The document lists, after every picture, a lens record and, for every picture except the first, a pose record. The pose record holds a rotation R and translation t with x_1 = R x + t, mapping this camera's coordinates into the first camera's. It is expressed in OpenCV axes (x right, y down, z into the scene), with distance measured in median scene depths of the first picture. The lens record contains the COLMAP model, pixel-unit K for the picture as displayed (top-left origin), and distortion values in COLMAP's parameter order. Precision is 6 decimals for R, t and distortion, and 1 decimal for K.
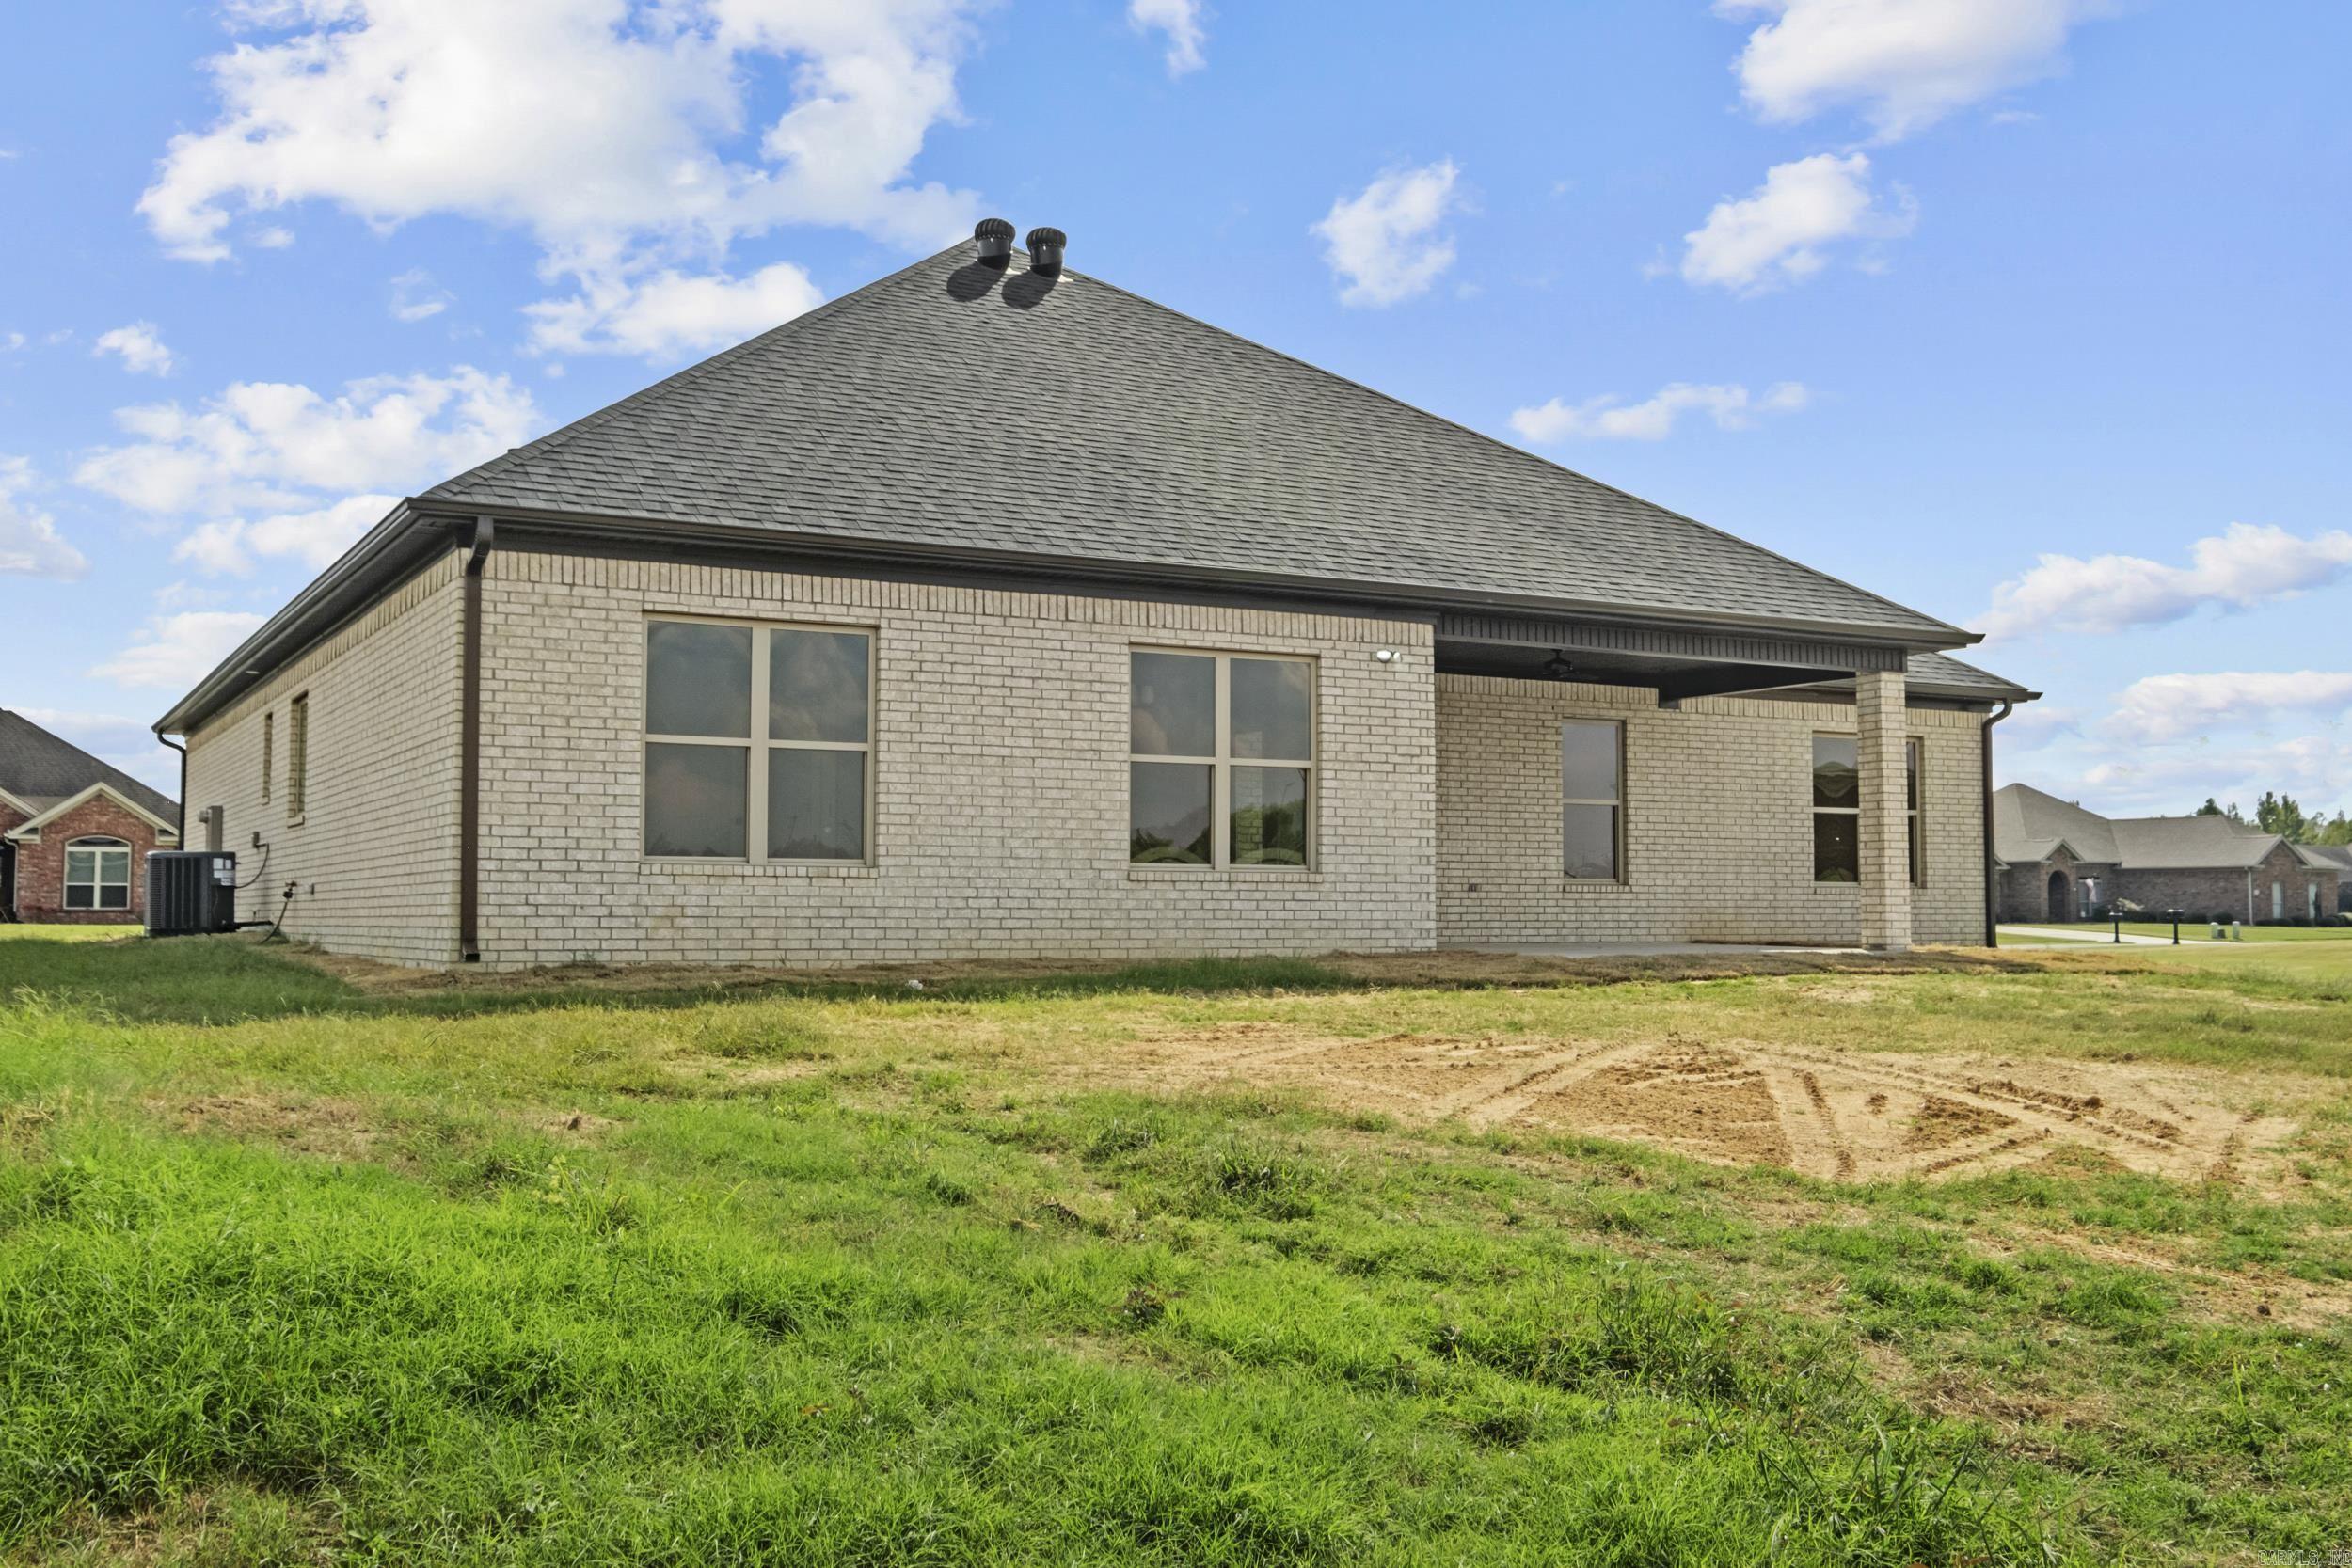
lens RADIAL K [[2192.1, 0, 1055.2], [0, 2192.1, 782.6], [0, 0, 1]] dist [-0.005426, 0.002248]
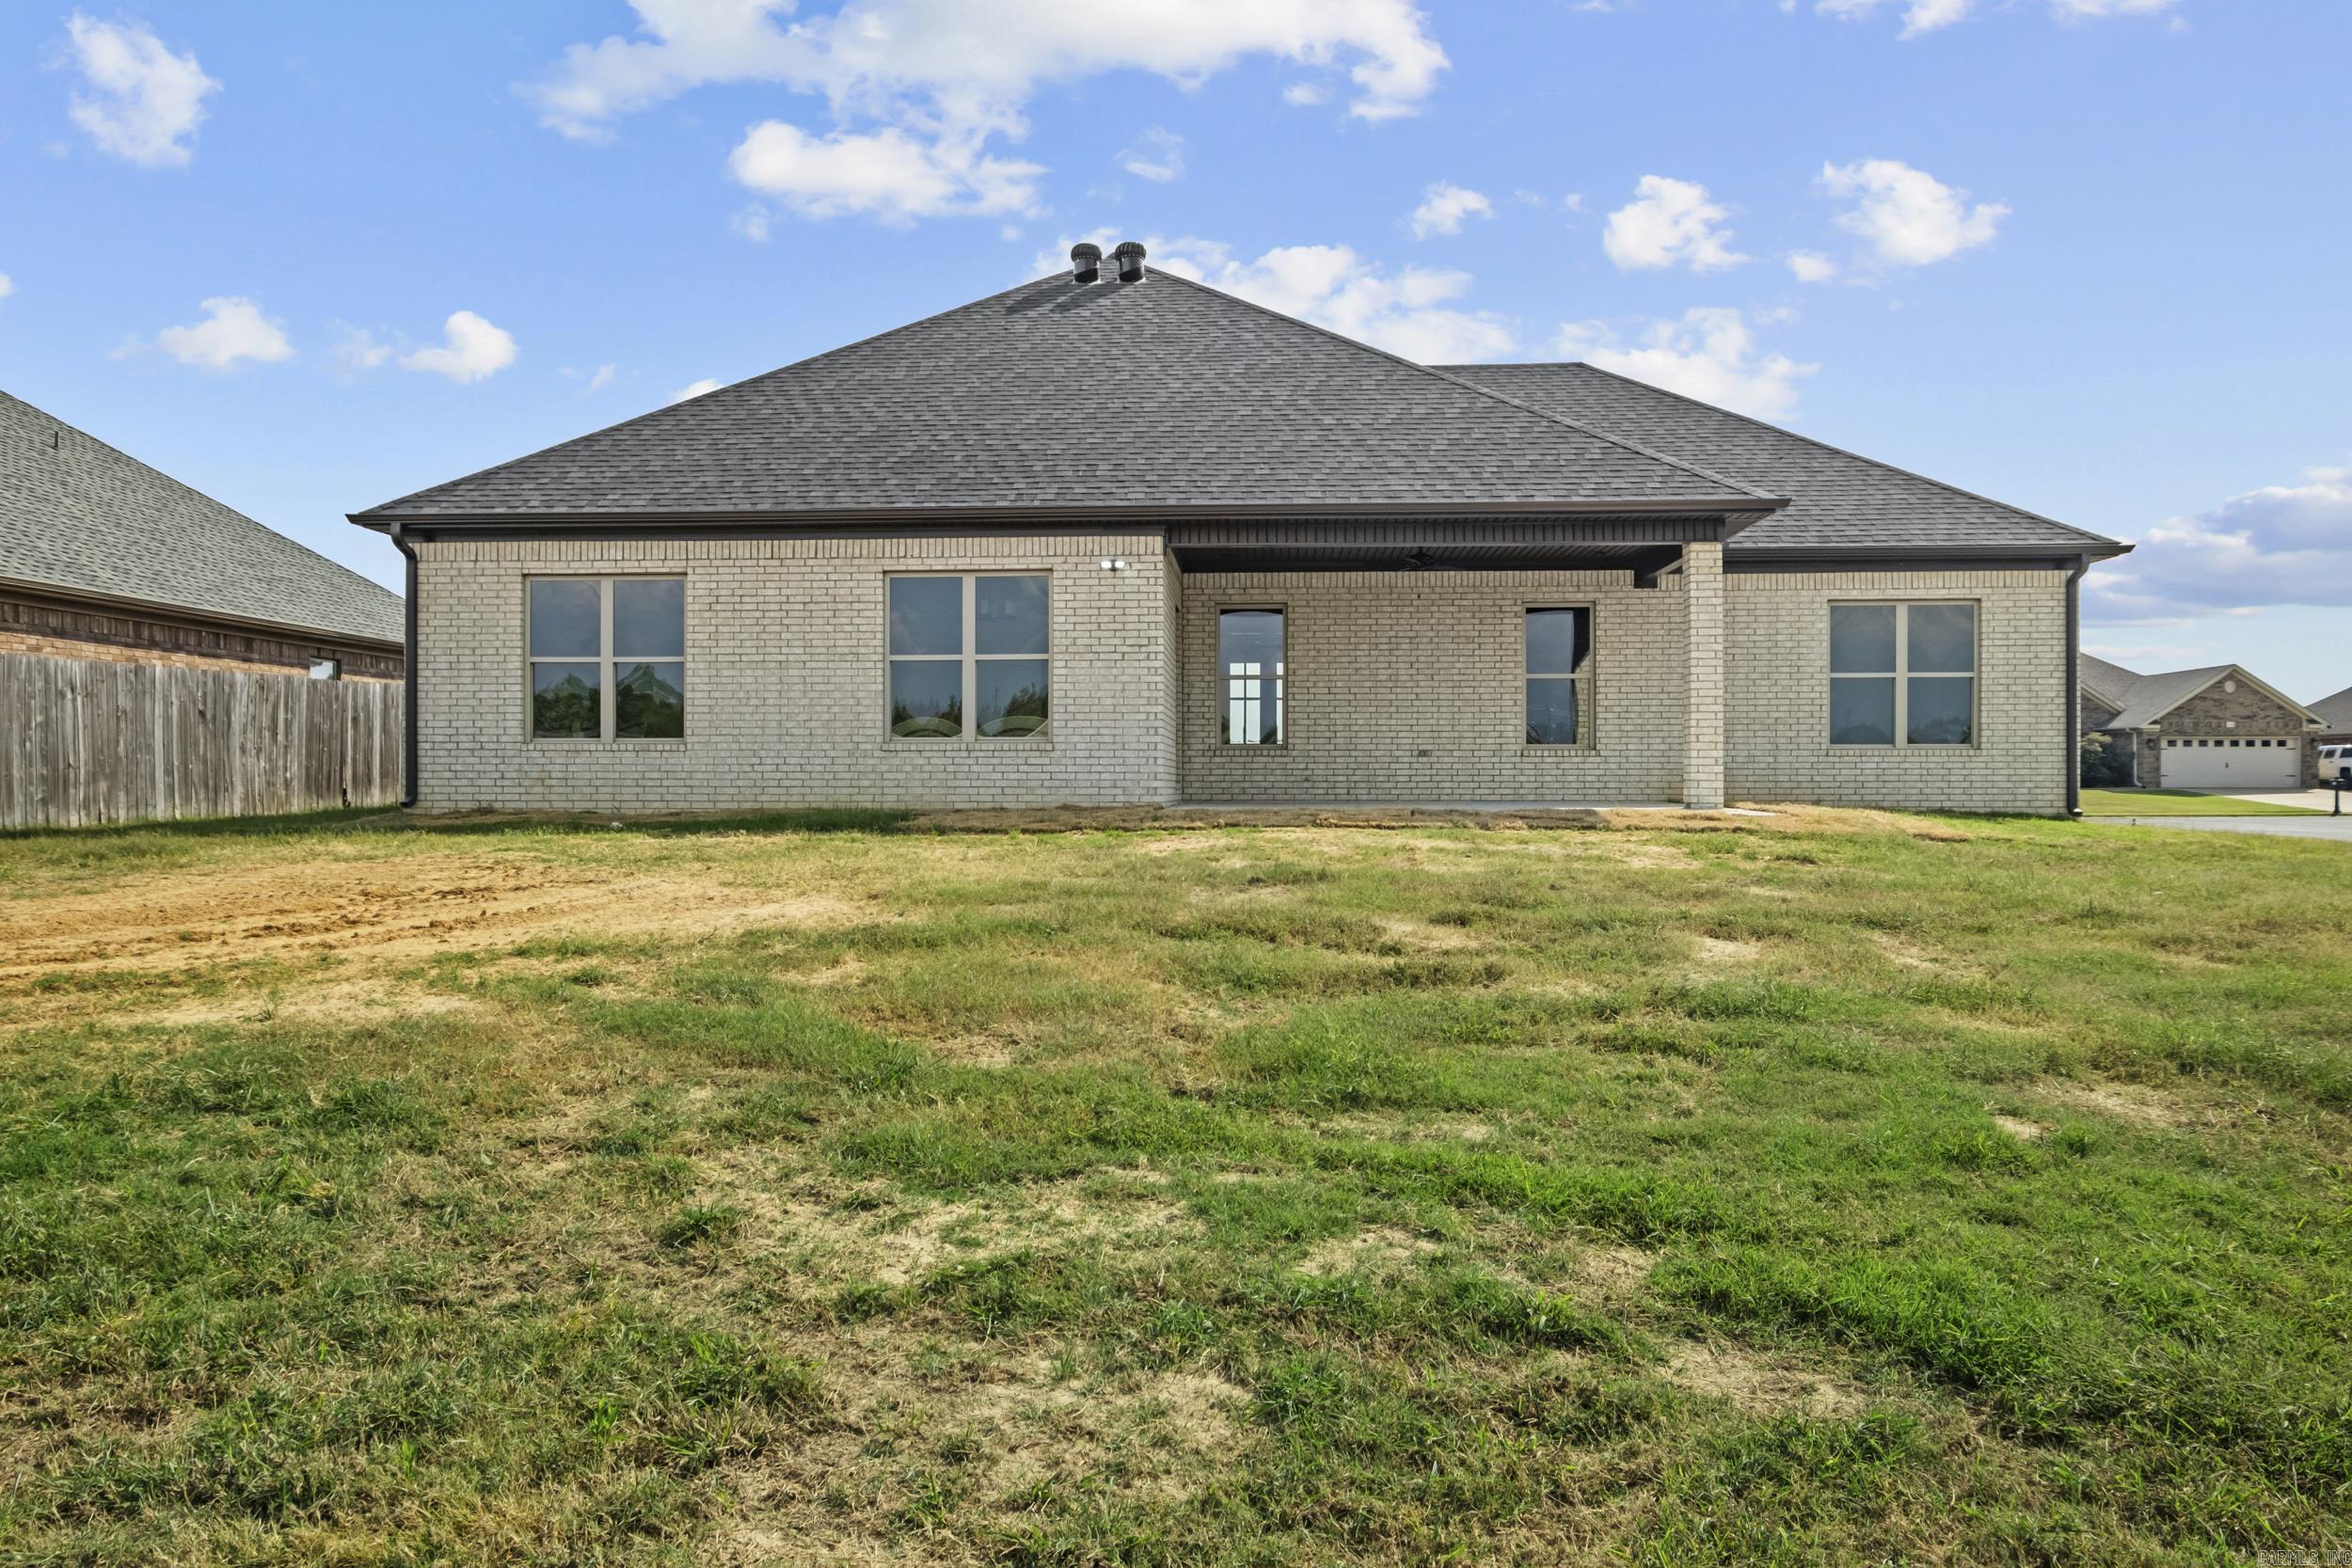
lens RADIAL K [[1646.8, 0, 1100.1], [0, 1646.8, 786.9], [0, 0, 1]] dist [-0.002479, -0.000439]
pose [[0.853649, -0.002681, -0.520842, 0.639207], [0.033394, 0.998211, 0.049593, 0.020657], [0.519777, -0.059728, 0.852212, 0.206421]]
